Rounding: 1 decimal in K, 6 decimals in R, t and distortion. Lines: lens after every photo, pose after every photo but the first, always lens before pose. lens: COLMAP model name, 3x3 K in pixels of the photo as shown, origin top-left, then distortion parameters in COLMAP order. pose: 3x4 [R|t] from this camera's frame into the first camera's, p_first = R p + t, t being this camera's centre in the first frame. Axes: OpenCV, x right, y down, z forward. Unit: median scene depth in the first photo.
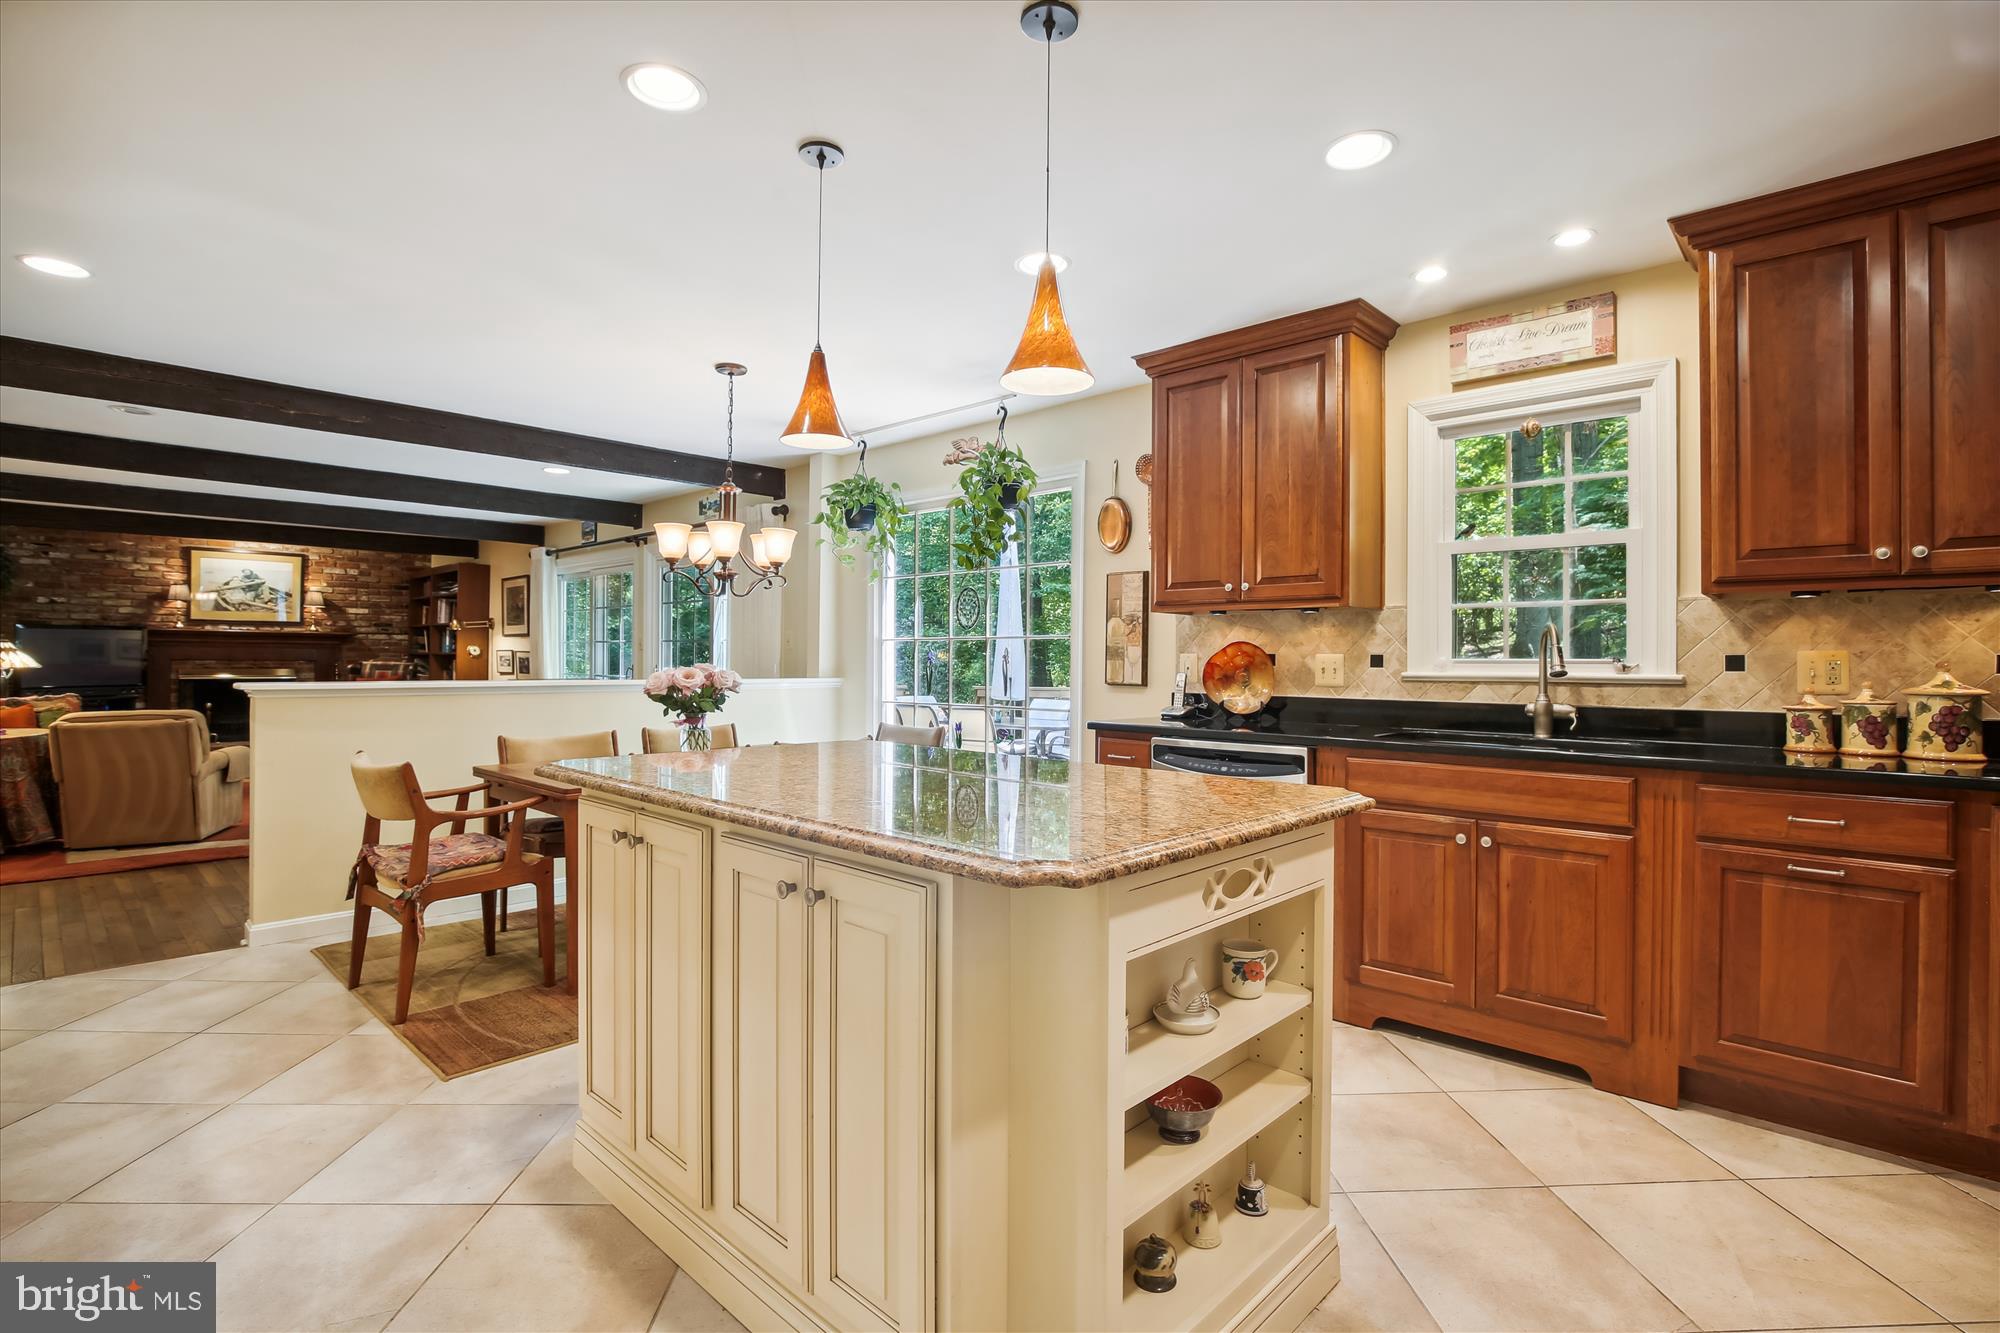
lens RADIAL K [[944.0, 0, 1016.7], [0, 944.0, 654.9], [0, 0, 1]] dist [-0.034789, 0.006687]
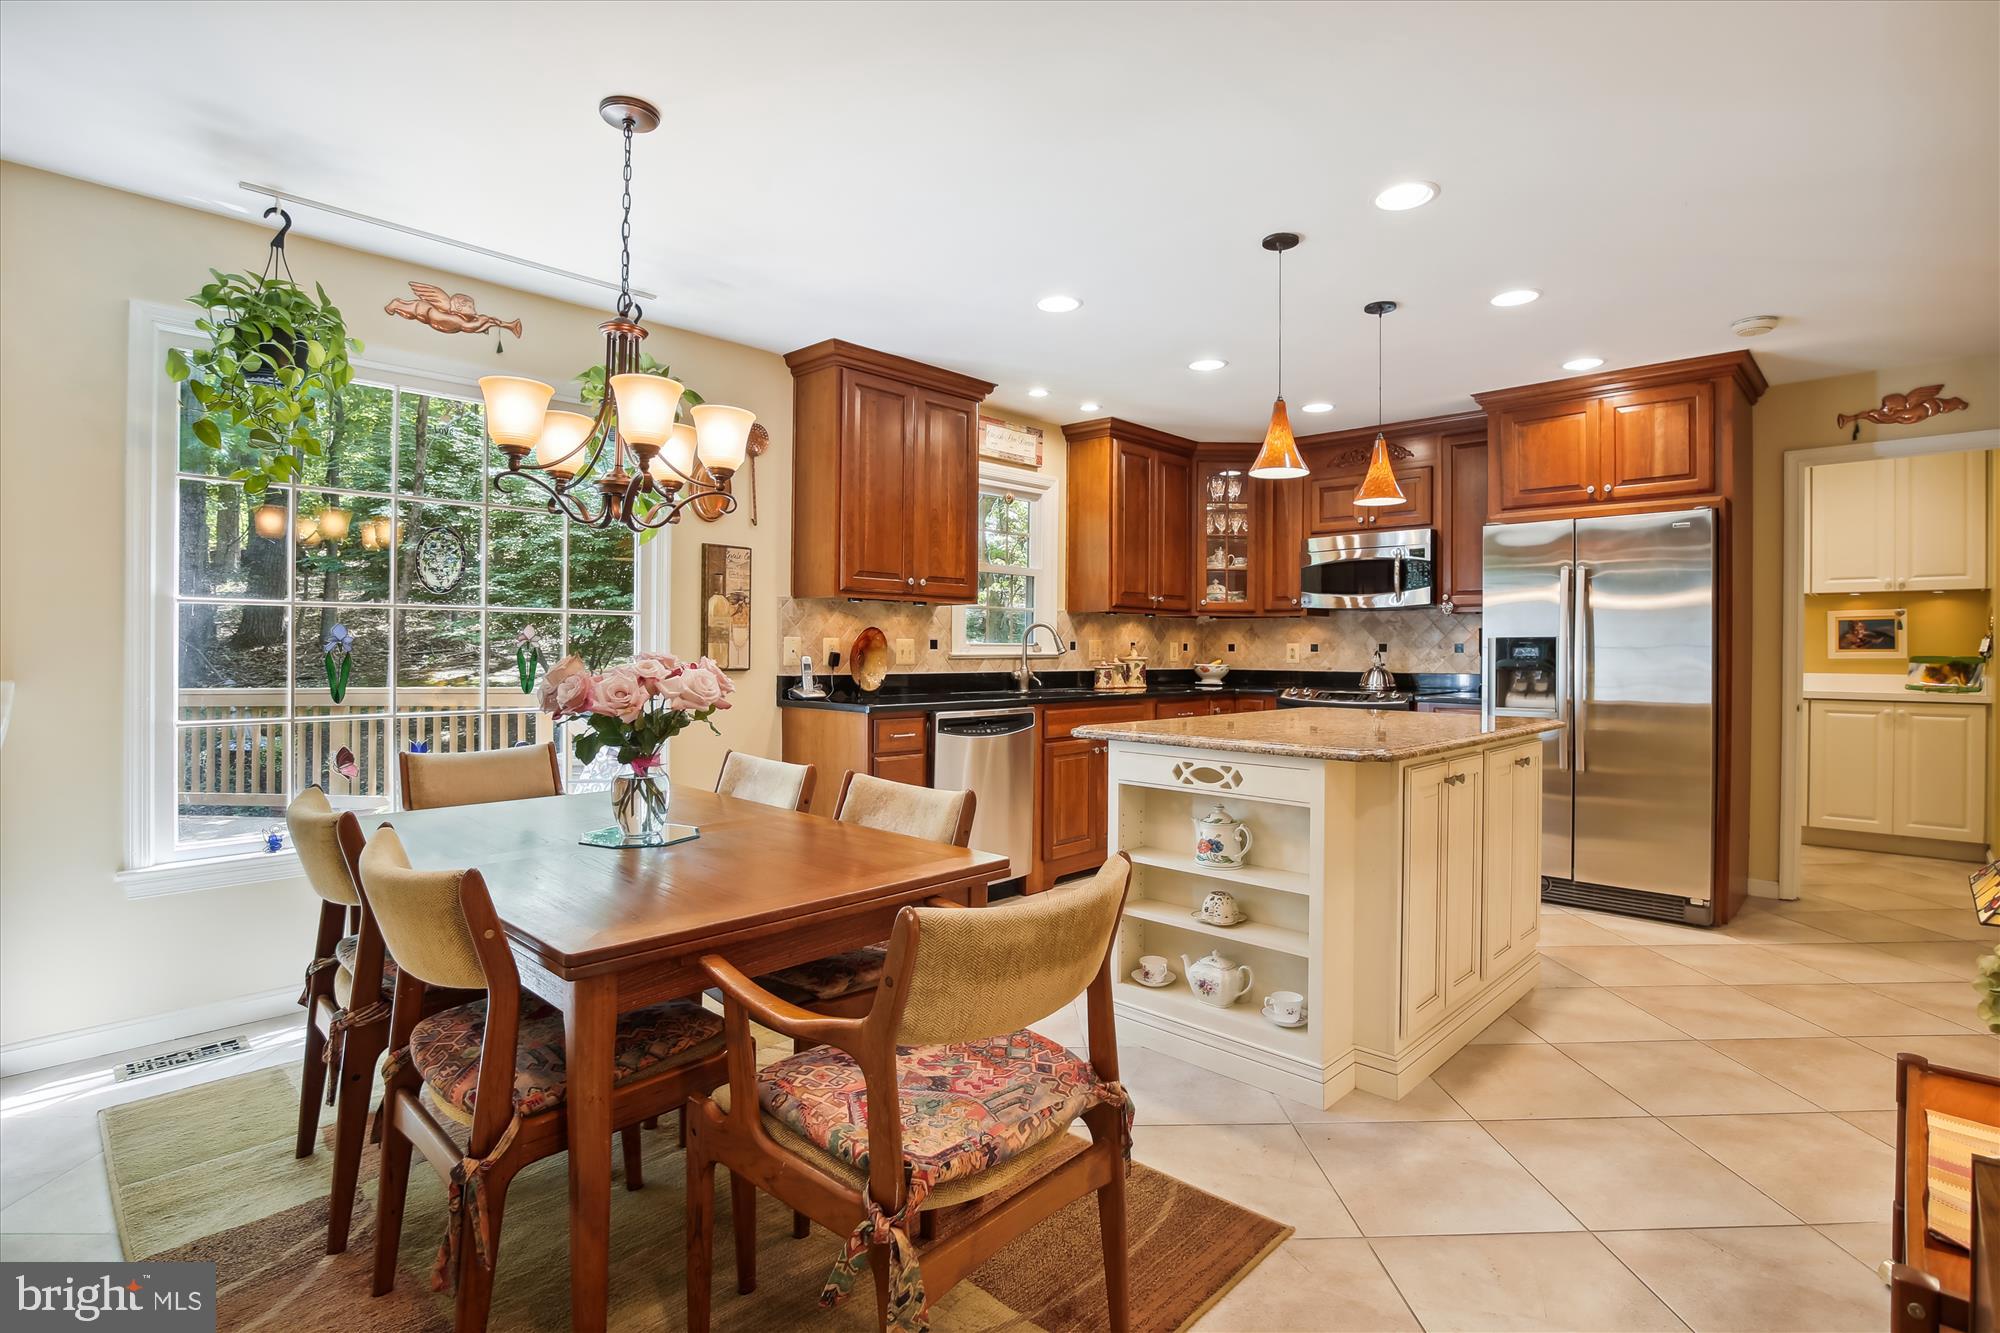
lens RADIAL K [[972.8, 0, 994.8], [0, 972.8, 649.6], [0, 0, 1]] dist [-0.031514, 0.001161]
pose [[0.024133, -0.007120, 0.999683, -0.922776], [-0.011646, 0.999905, 0.007403, 0.002496], [-0.999641, -0.011821, 0.024047, 0.822806]]
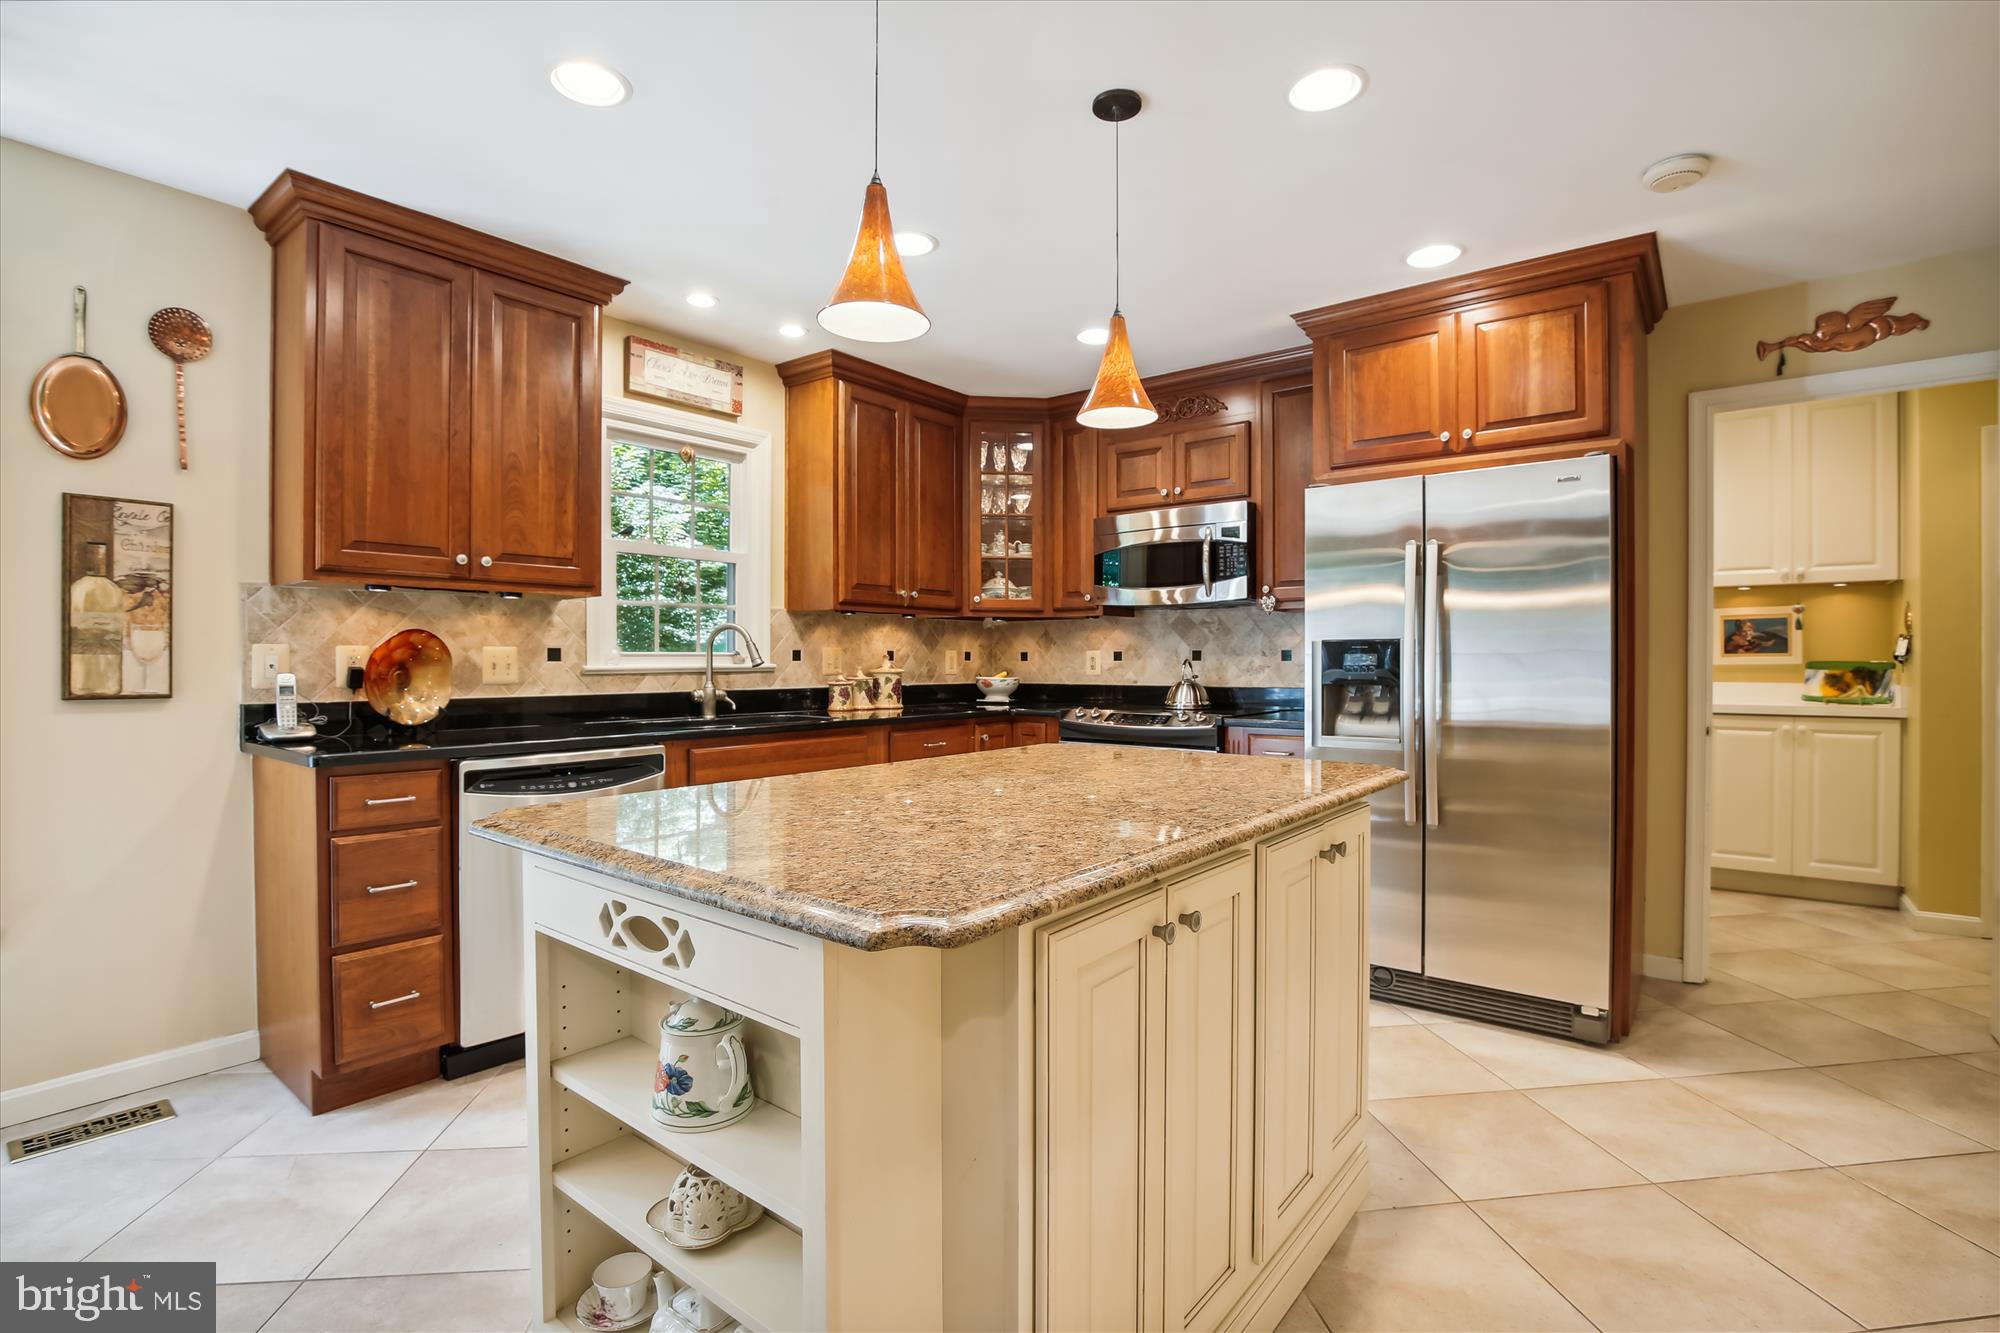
lens RADIAL K [[929.5, 0, 990.1], [0, 929.5, 666.3], [0, 0, 1]] dist [-0.030951, -0.000127]
pose [[-0.072665, -0.013798, 0.997261, -0.528362], [-0.005470, 0.999895, 0.013436, 0.003241], [-0.997341, -0.004479, -0.072733, 0.592016]]
